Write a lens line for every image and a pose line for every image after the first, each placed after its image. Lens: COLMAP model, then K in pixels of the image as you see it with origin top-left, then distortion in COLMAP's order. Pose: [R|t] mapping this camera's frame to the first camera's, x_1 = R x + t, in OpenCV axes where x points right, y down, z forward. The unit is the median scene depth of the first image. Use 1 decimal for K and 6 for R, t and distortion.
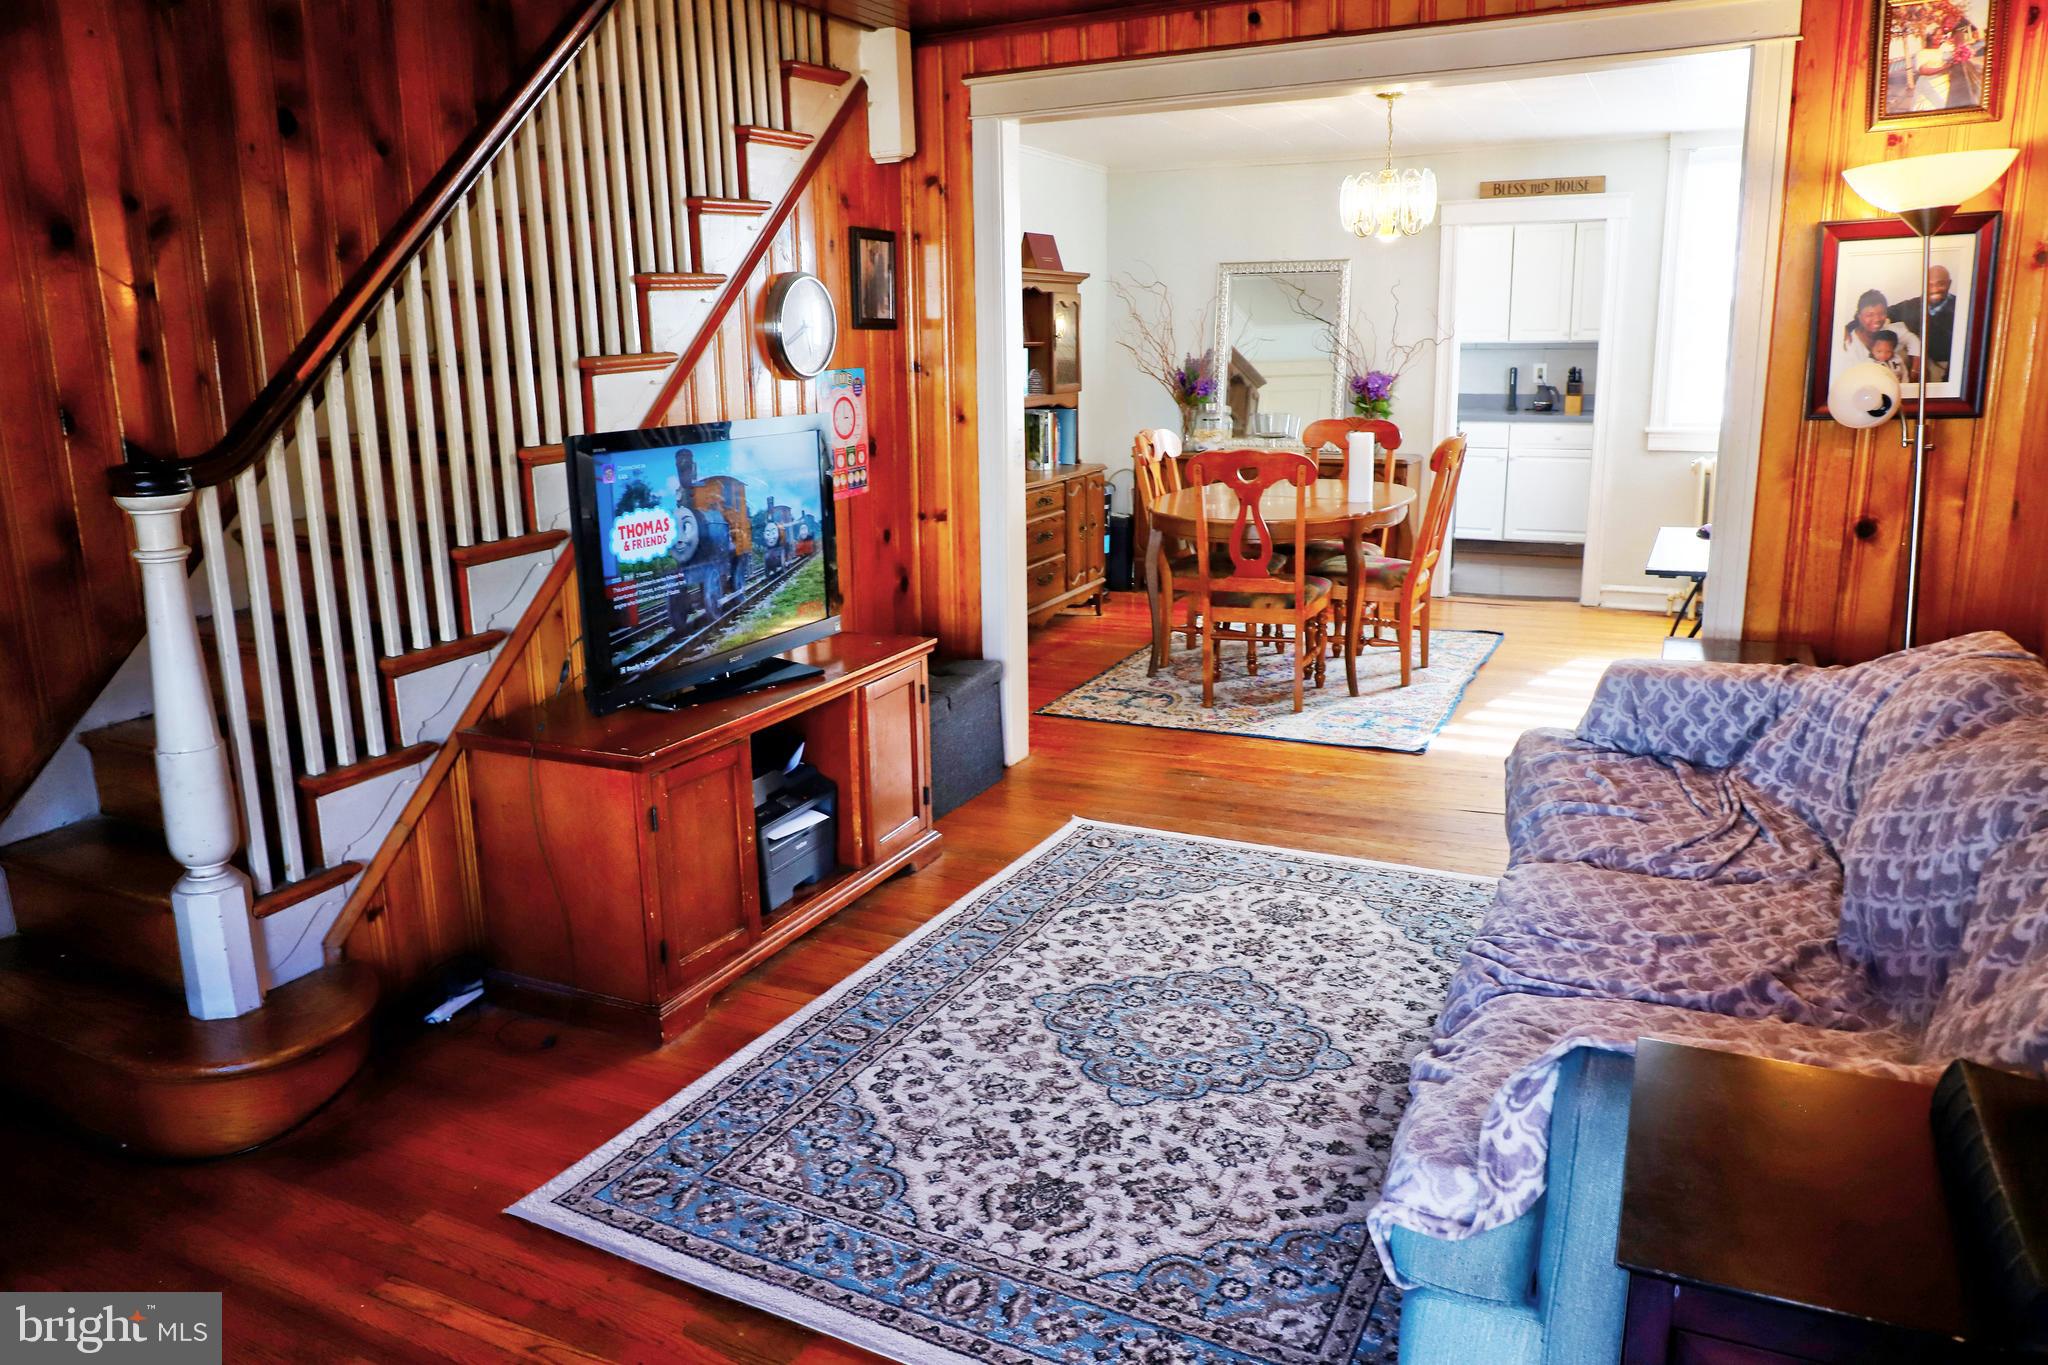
lens RADIAL K [[1411.6, 0, 1015.8], [0, 1411.6, 673.4], [0, 0, 1]] dist [-0.061368, 0.032471]
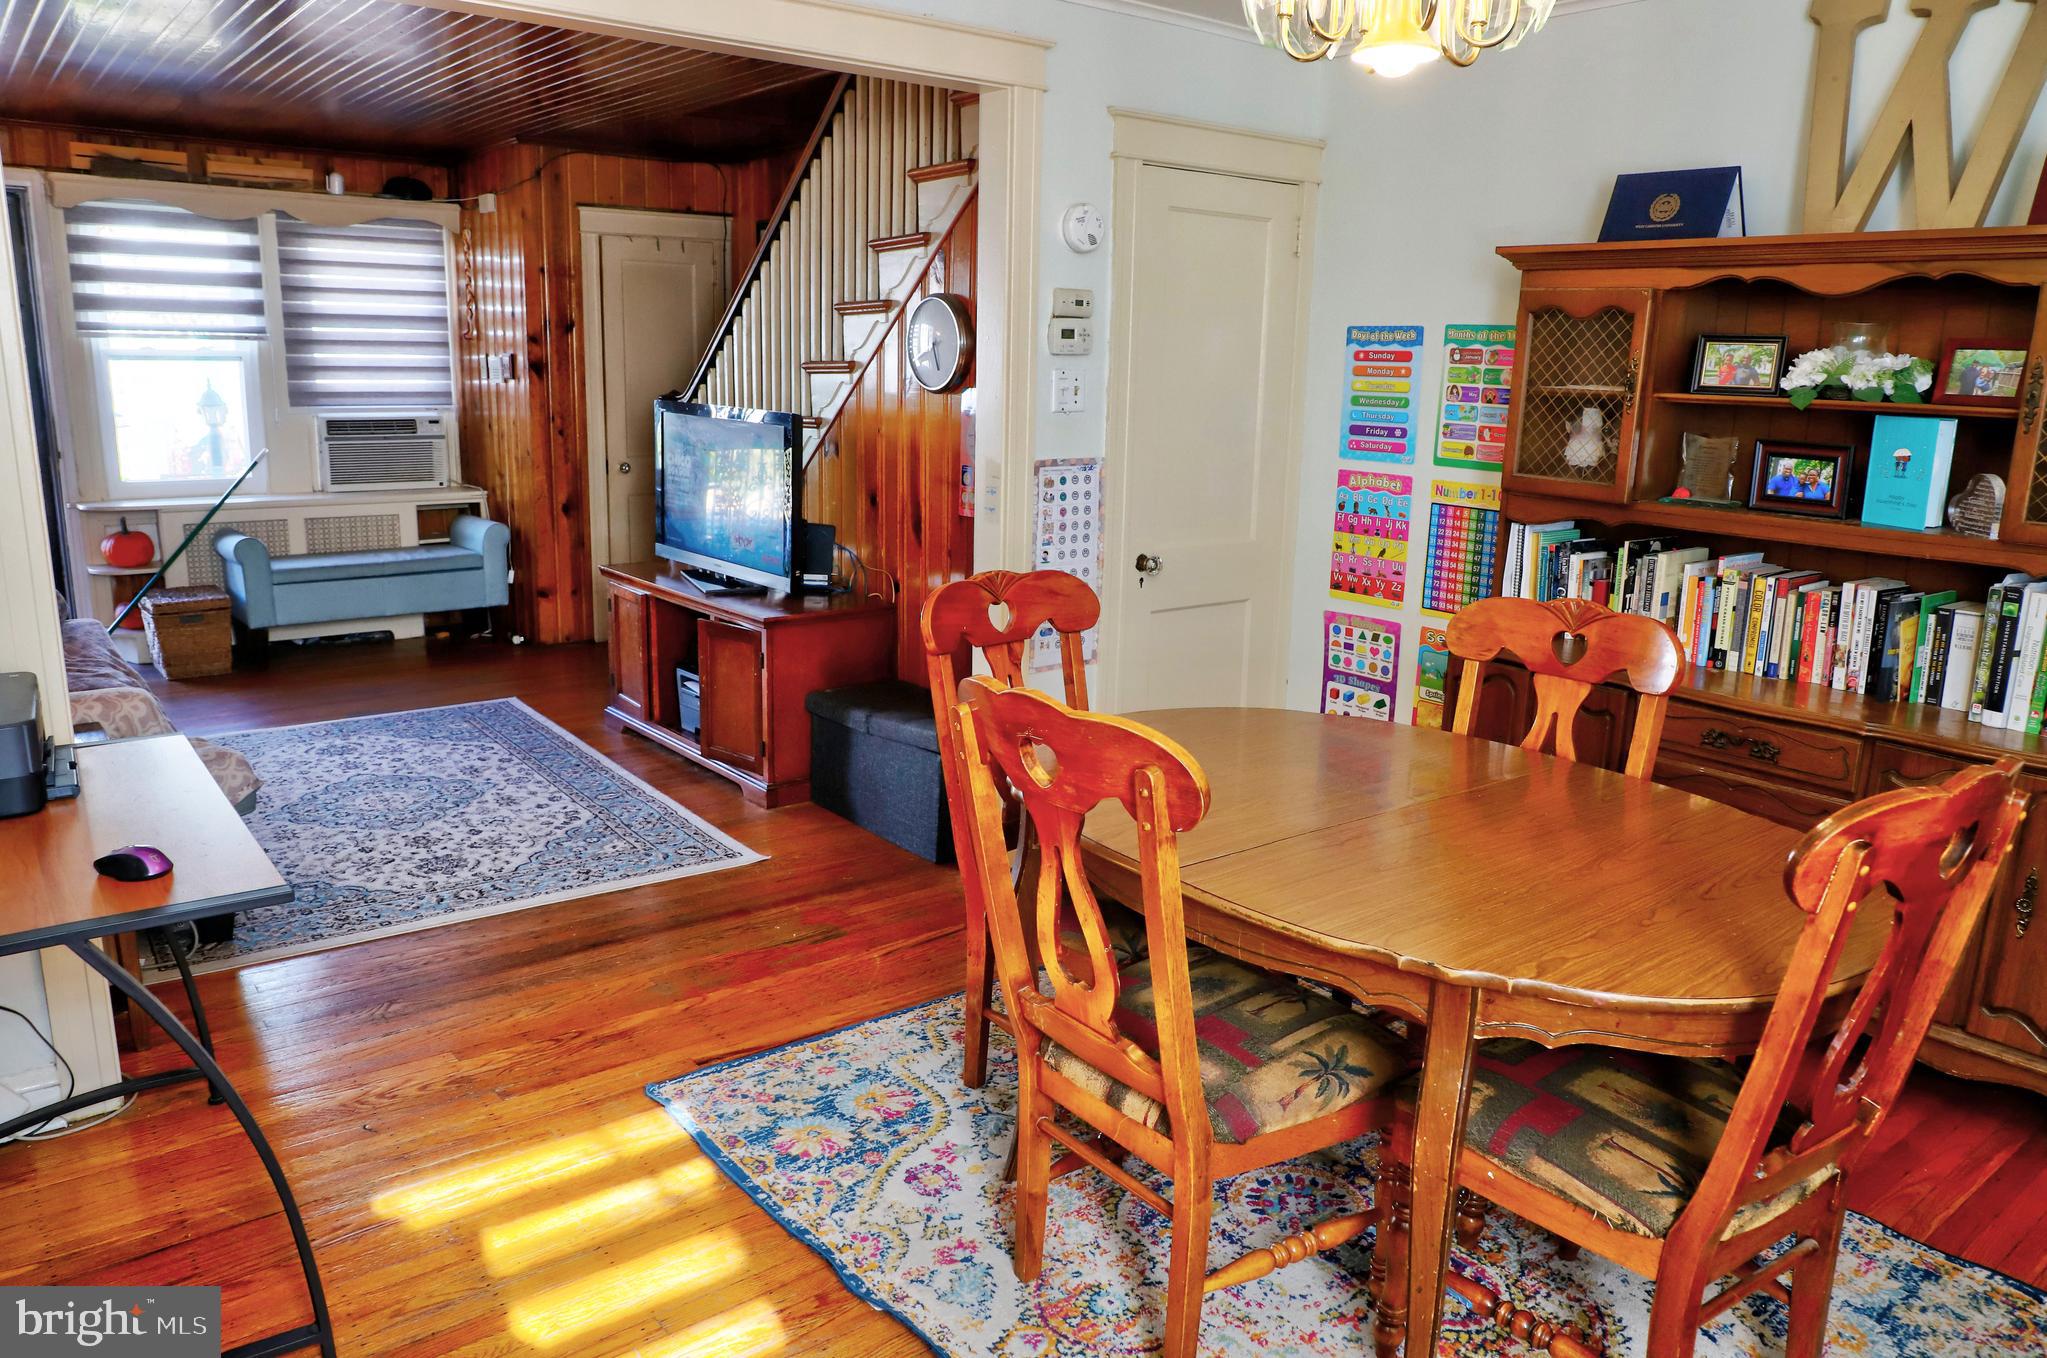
lens RADIAL K [[1410.9, 0, 1017.0], [0, 1410.9, 679.7], [0, 0, 1]] dist [-0.061368, 0.032471]
pose [[-0.428227, 0.214920, -0.877742, 0.994523], [-0.222026, 0.916511, 0.332734, -0.463418], [0.875971, 0.337367, -0.344757, 1.830543]]
